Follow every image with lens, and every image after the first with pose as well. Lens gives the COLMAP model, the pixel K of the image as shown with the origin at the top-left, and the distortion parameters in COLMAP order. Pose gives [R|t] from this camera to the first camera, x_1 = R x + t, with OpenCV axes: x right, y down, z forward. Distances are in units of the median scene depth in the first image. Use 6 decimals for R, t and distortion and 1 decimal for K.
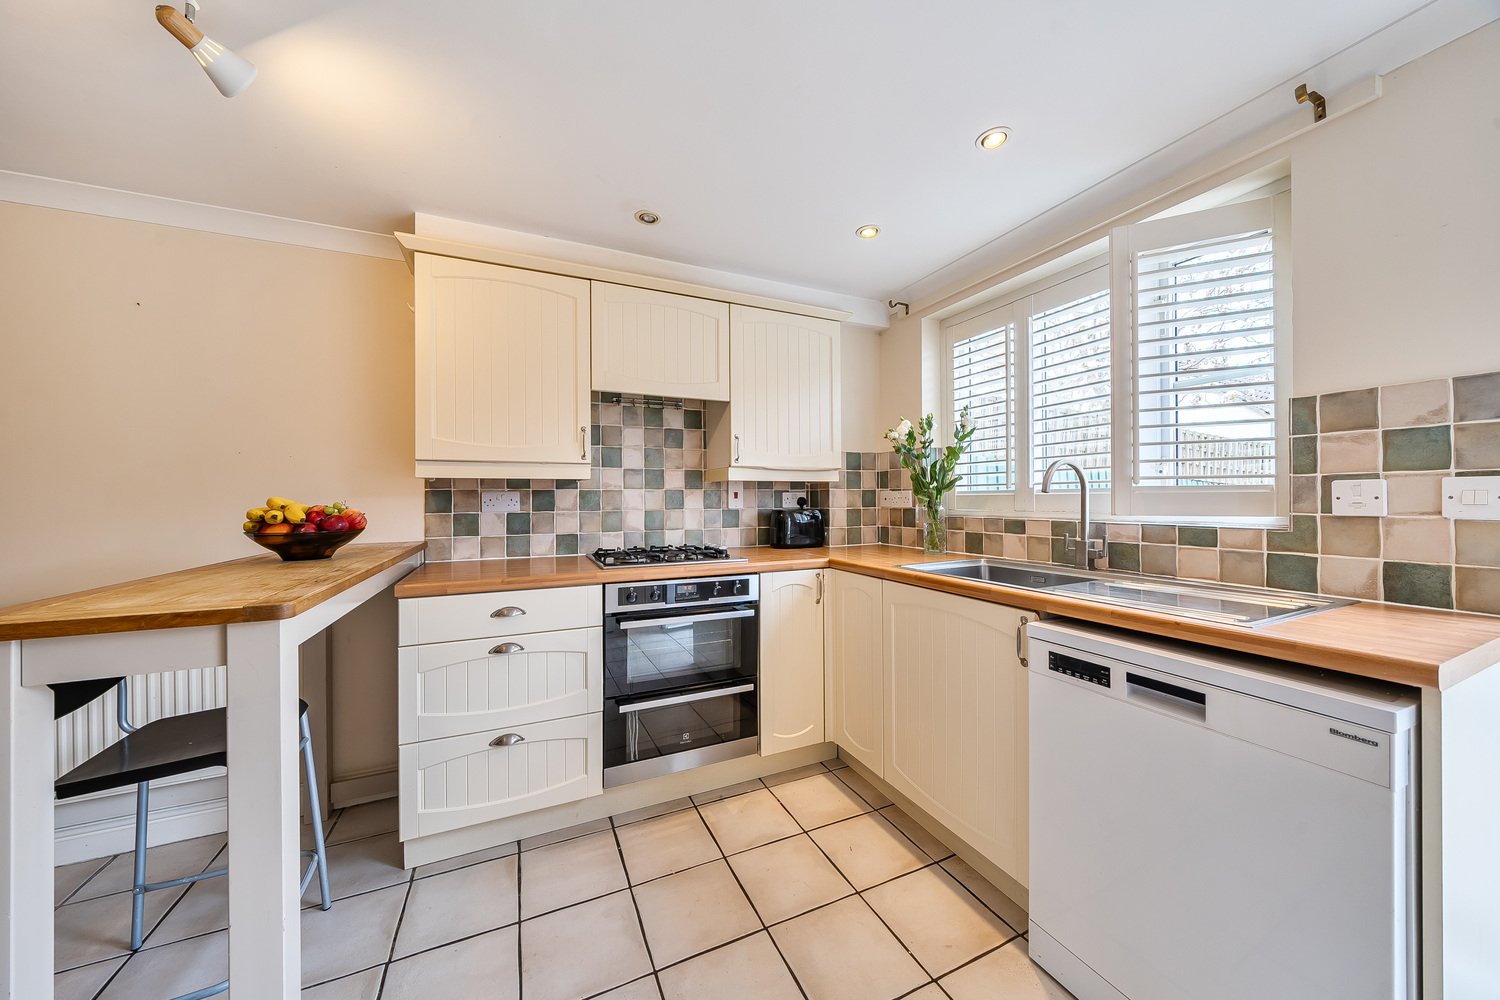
lens RADIAL K [[505.4, 0, 765.1], [0, 505.4, 495.3], [0, 0, 1]] dist [-0.007647, -0.000100]
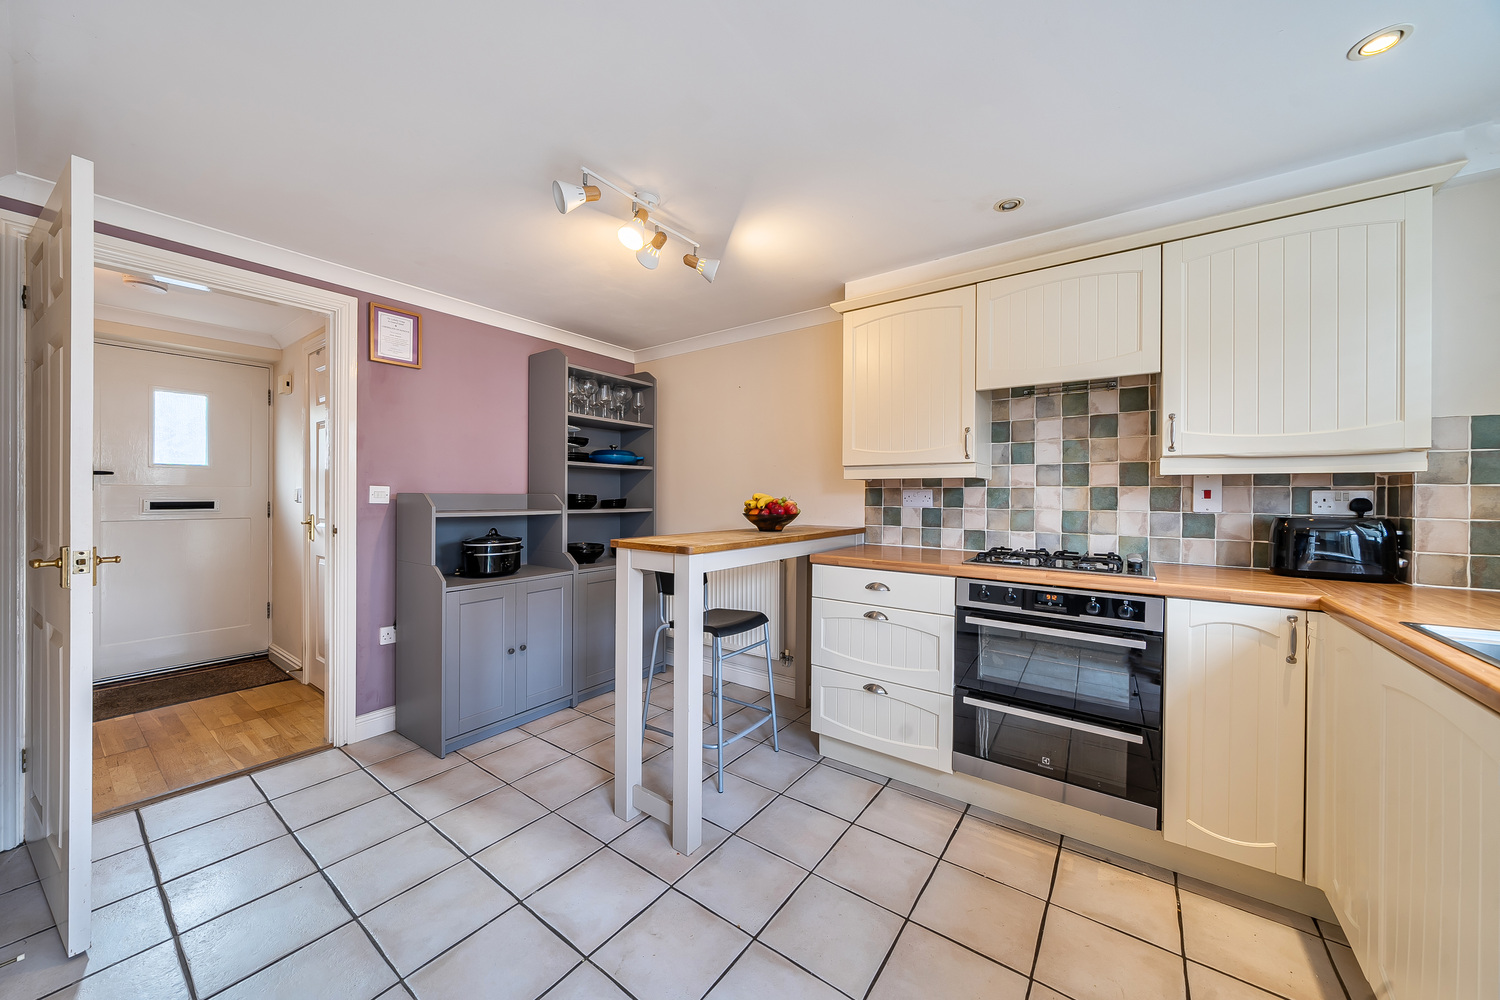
lens RADIAL K [[505.4, 0, 730.0], [0, 505.4, 495.0], [0, 0, 1]] dist [-0.007647, -0.000100]
pose [[0.486046, 0.010655, -0.873868, 0.318693], [-0.004666, 0.999943, 0.009596, -0.003767], [0.873921, -0.000587, 0.486068, 0.061883]]
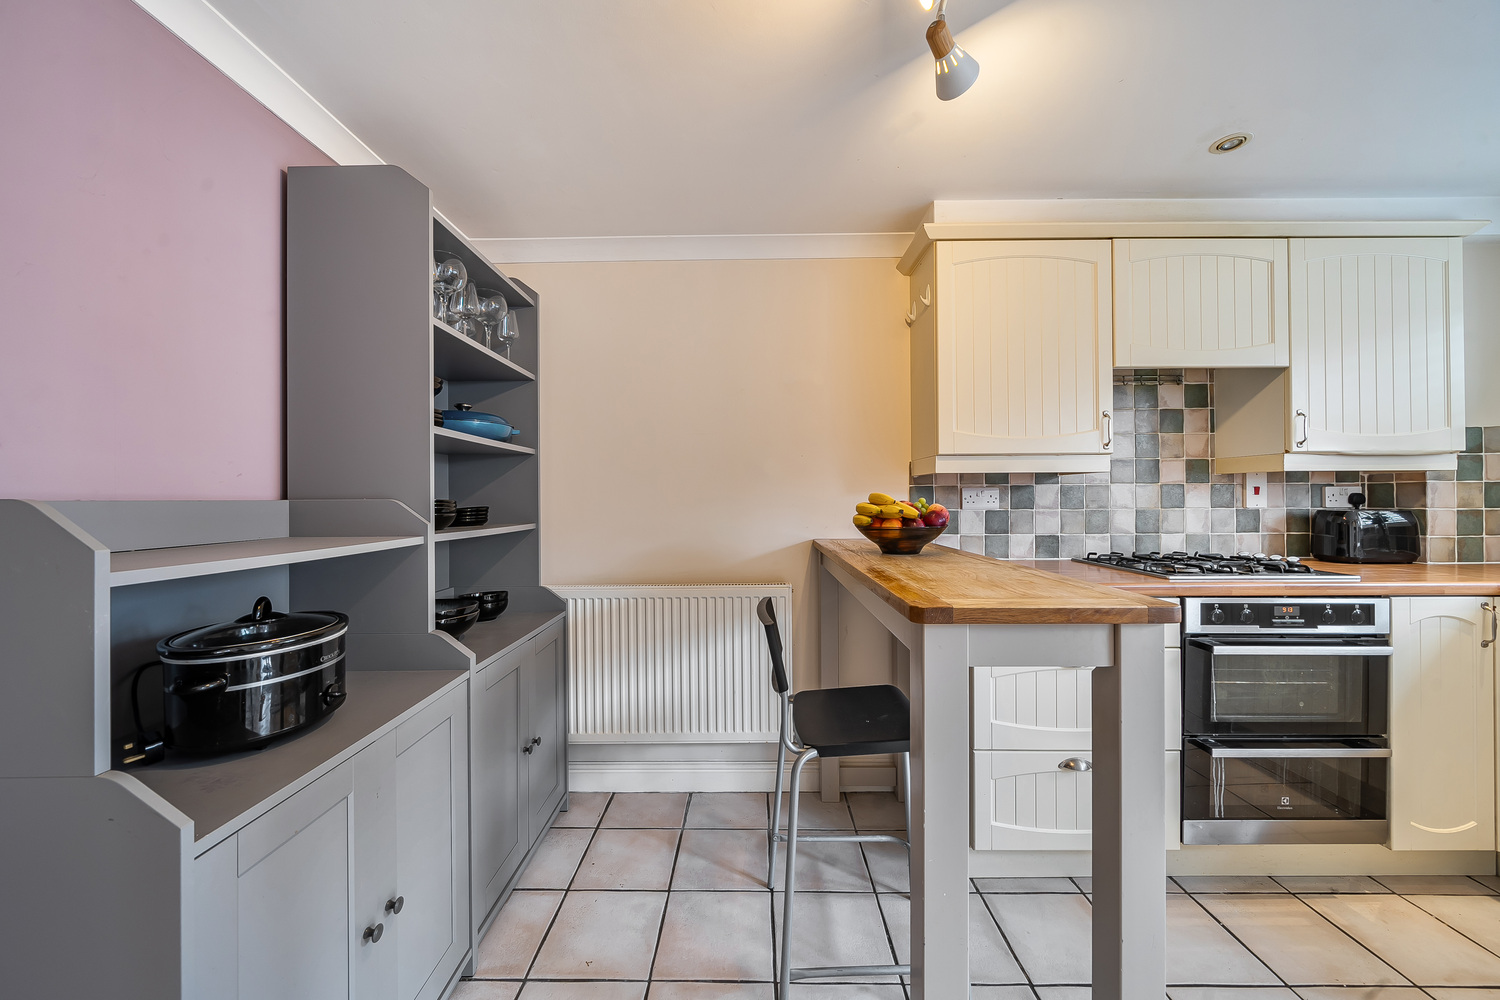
lens RADIAL K [[557.8, 0, 805.5], [0, 557.8, 495.2], [0, 0, 1]] dist [-0.008870, 0.000658]
pose [[0.902450, -0.000100, -0.430794, -0.416153], [0.002058, 0.999990, 0.004079, 0.002551], [0.430790, -0.004568, 0.902441, -0.075040]]
